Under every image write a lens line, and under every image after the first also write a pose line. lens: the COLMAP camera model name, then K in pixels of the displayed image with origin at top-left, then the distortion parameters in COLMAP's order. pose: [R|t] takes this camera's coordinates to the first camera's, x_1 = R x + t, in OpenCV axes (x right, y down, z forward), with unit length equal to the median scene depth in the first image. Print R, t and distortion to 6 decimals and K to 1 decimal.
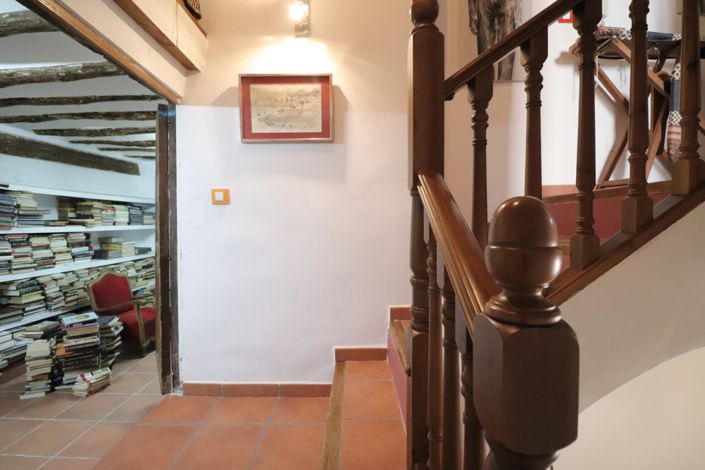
lens RADIAL K [[328.2, 0, 351.7], [0, 328.2, 236.2], [0, 0, 1]] dist [-0.019549, -0.004101]
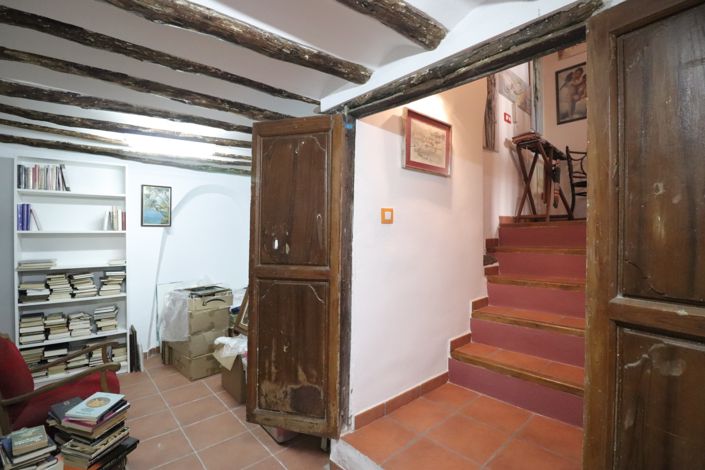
lens RADIAL K [[328.2, 0, 349.3], [0, 328.2, 234.5], [0, 0, 1]] dist [-0.019549, -0.004101]
pose [[0.753598, -0.002221, 0.657332, -1.177345], [0.036710, 0.998576, -0.038712, -0.027142], [-0.656310, 0.053304, 0.752606, 0.302418]]
